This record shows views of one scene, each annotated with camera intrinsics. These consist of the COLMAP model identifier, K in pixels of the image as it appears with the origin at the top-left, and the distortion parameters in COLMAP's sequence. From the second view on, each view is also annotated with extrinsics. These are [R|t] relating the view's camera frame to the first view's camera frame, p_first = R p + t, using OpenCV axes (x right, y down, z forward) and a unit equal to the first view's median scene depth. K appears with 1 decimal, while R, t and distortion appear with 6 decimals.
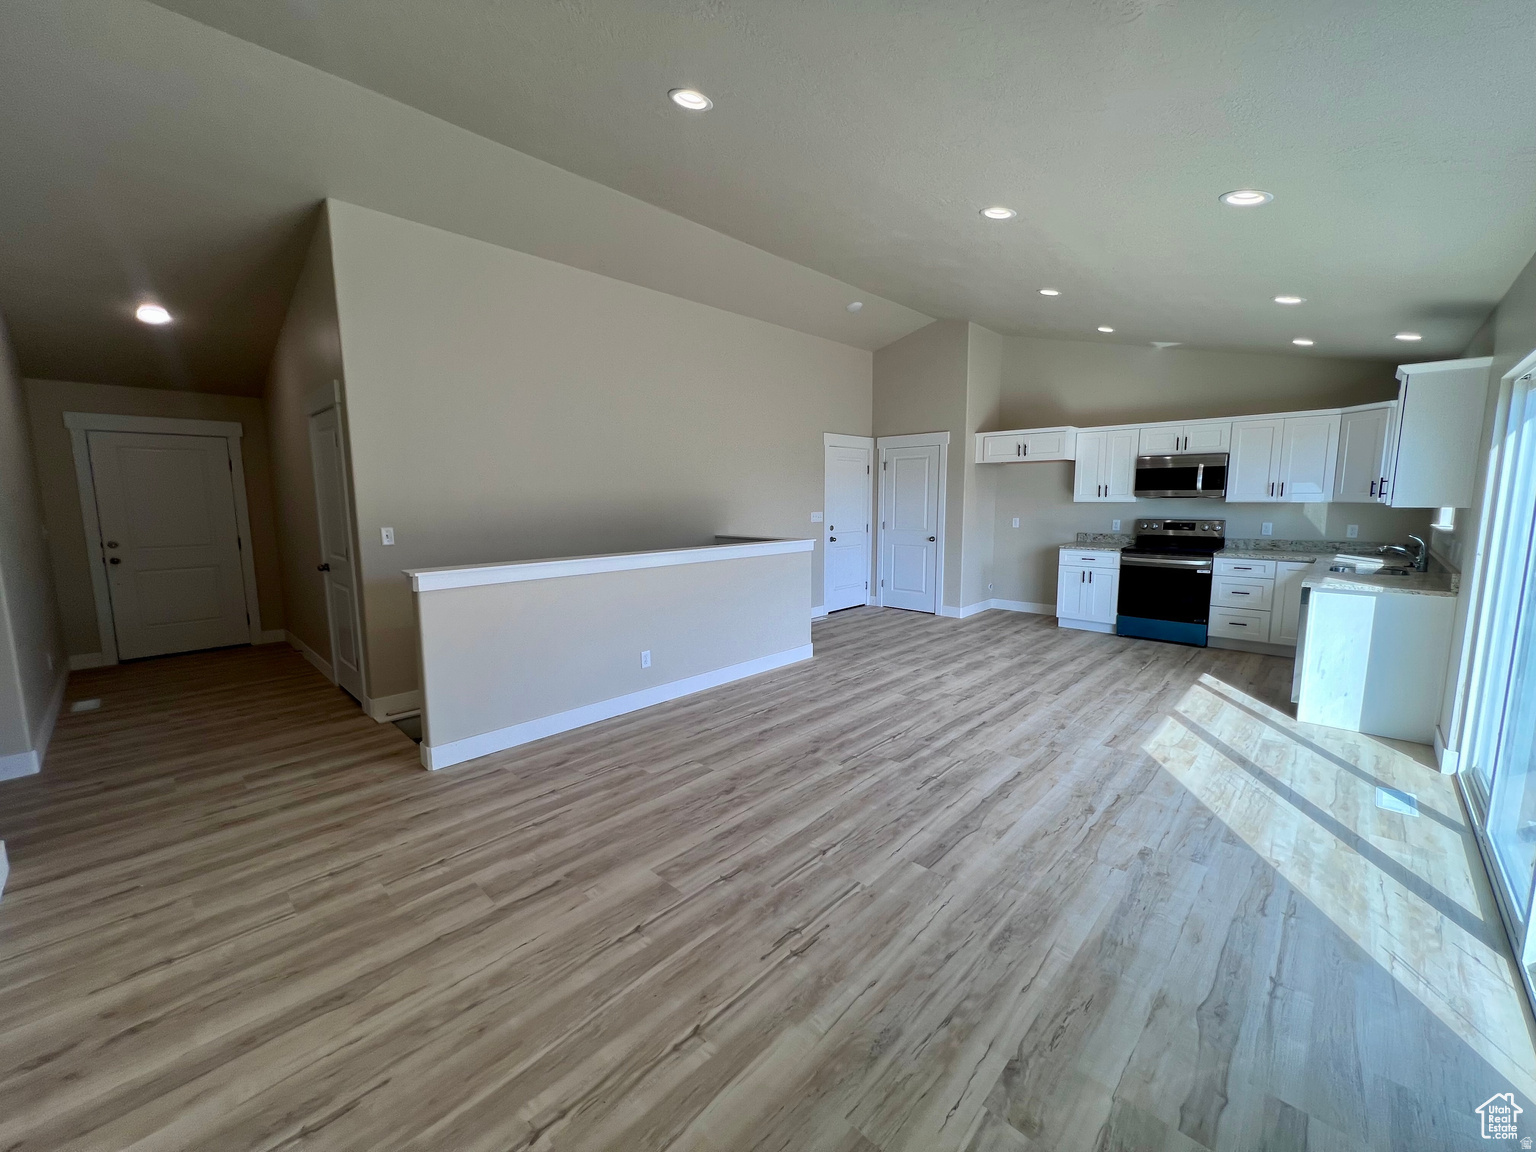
lens RADIAL K [[615.2, 0, 768.0], [0, 615.2, 576.0], [0, 0, 1]] dist [-0.000856, 0.000374]
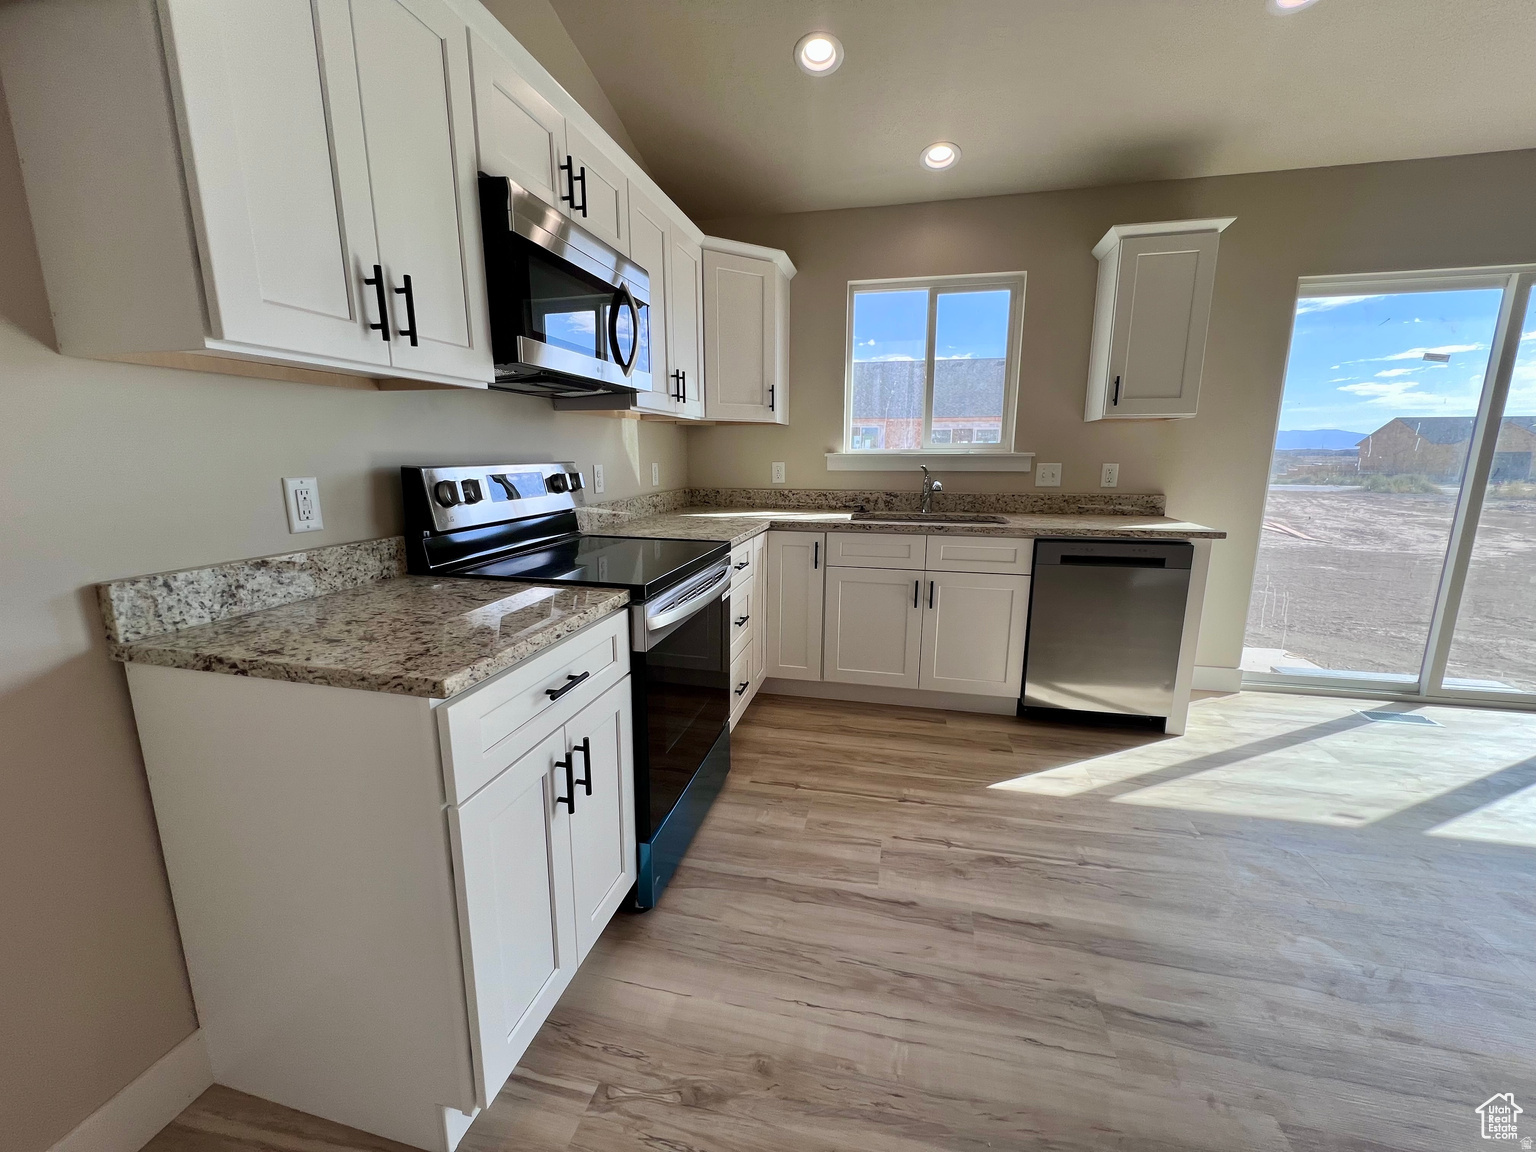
lens RADIAL K [[615.2, 0, 768.0], [0, 615.2, 576.0], [0, 0, 1]] dist [-0.000856, 0.000374]
pose [[-0.510073, -0.162873, 0.844569, 0.426105], [0.117344, 0.959551, 0.255916, -0.124794], [-0.852089, 0.229641, -0.470329, 1.291968]]
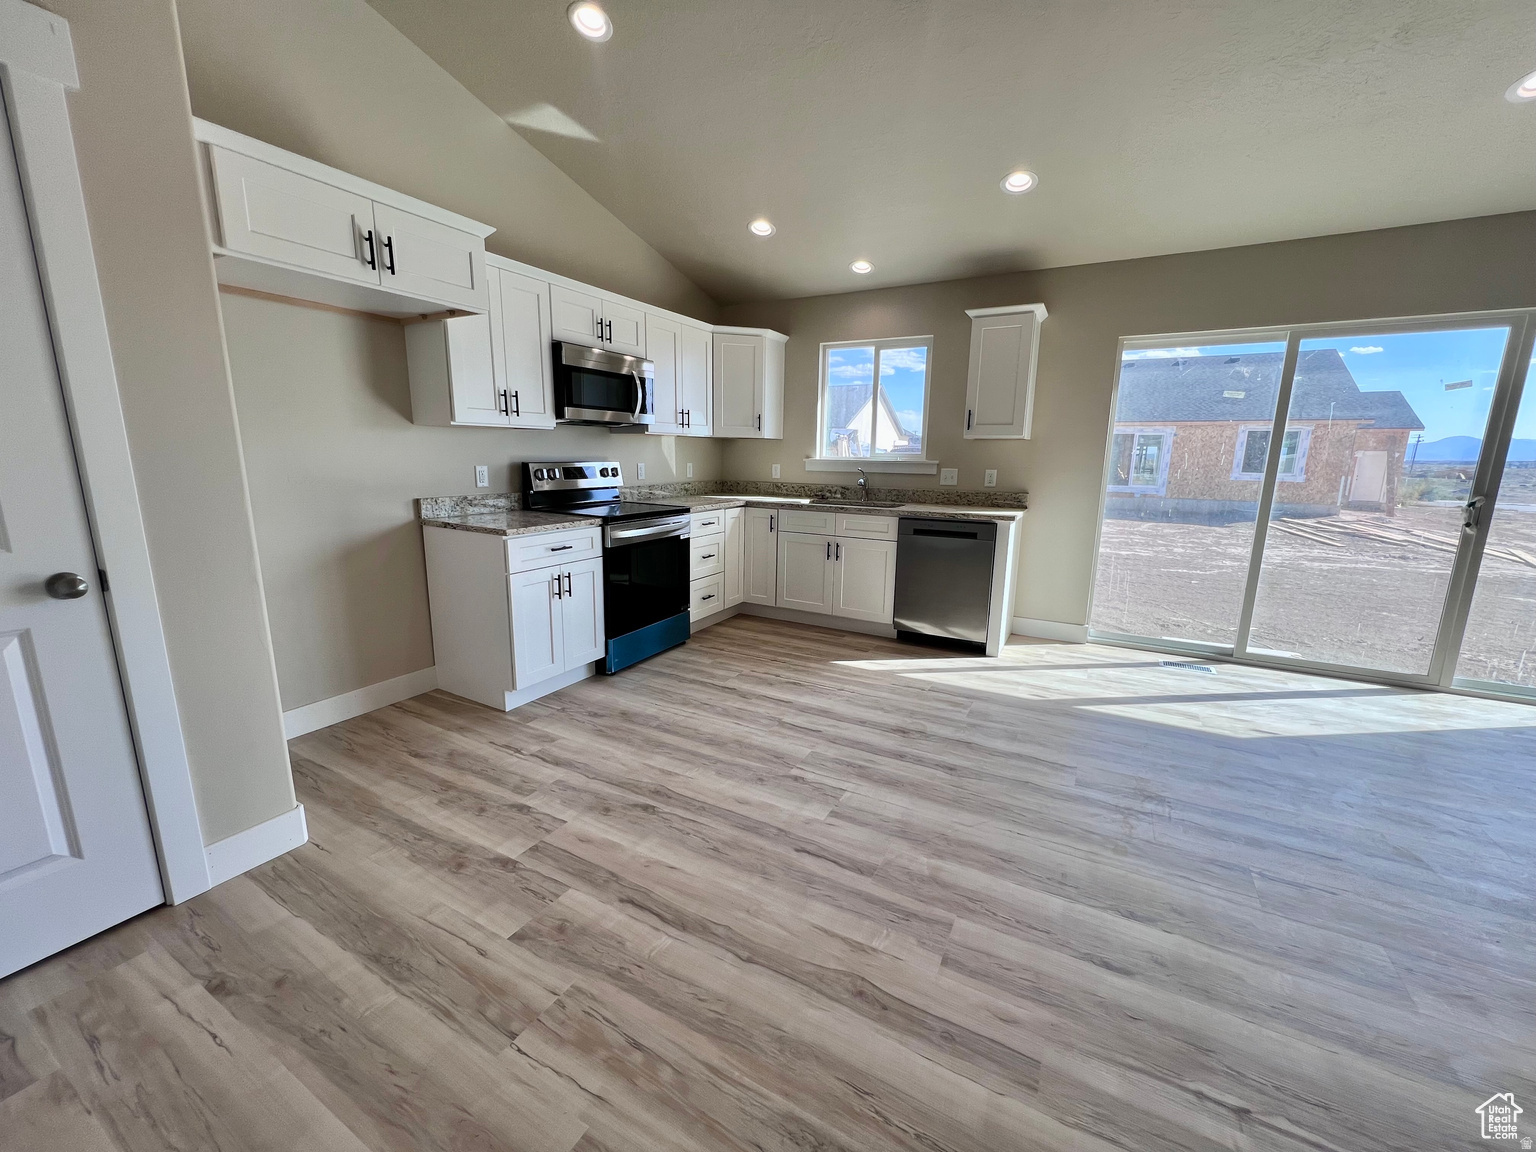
lens RADIAL K [[615.2, 0, 768.0], [0, 615.2, 576.0], [0, 0, 1]] dist [-0.000856, 0.000374]
pose [[-0.253434, -0.188489, 0.948811, 0.033459], [0.114944, 0.968017, 0.223006, -0.118704], [-0.960499, 0.165578, -0.223663, 1.201698]]
